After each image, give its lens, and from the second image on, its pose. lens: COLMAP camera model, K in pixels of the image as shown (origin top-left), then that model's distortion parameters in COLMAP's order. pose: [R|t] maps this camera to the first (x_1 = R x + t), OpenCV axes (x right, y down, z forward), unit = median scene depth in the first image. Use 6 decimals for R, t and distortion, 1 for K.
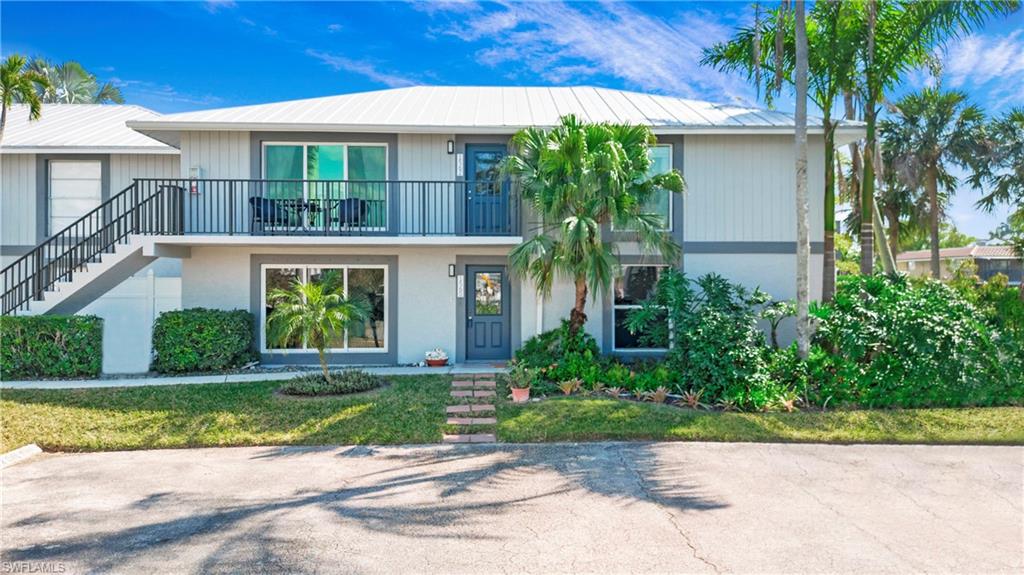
lens RADIAL K [[692.5, 0, 512.2], [0, 692.5, 329.3], [0, 0, 1]] dist [0.002483, 0.000942]
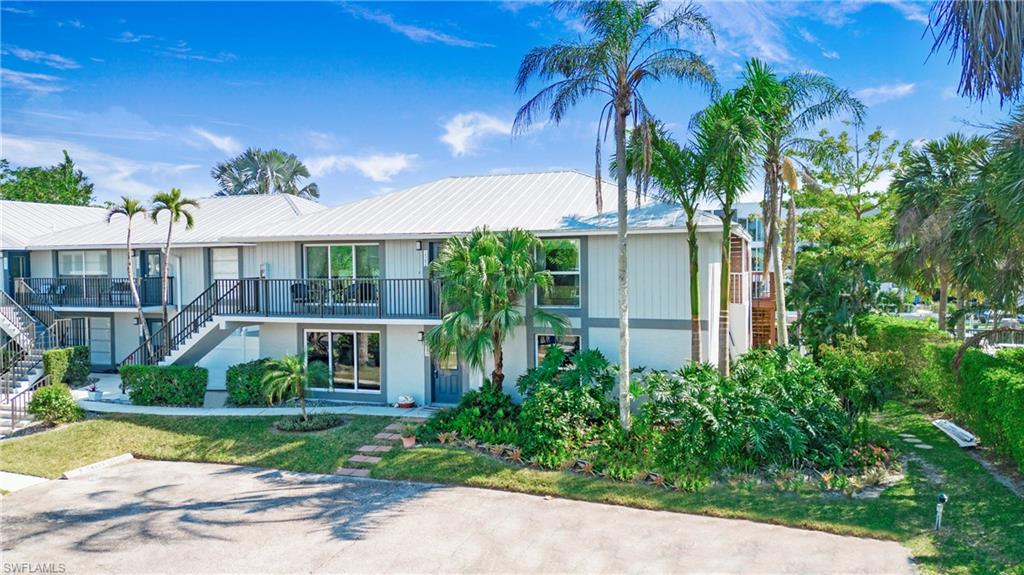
lens RADIAL K [[708.0, 0, 512.0], [0, 708.0, 287.5], [0, 0, 1]] dist [0.058421, -0.006627]
pose [[0.929428, -0.000267, -0.369003, 0.657288], [-0.014602, 0.999190, -0.037503, -0.147415], [0.368714, 0.040245, 0.928671, -0.245269]]
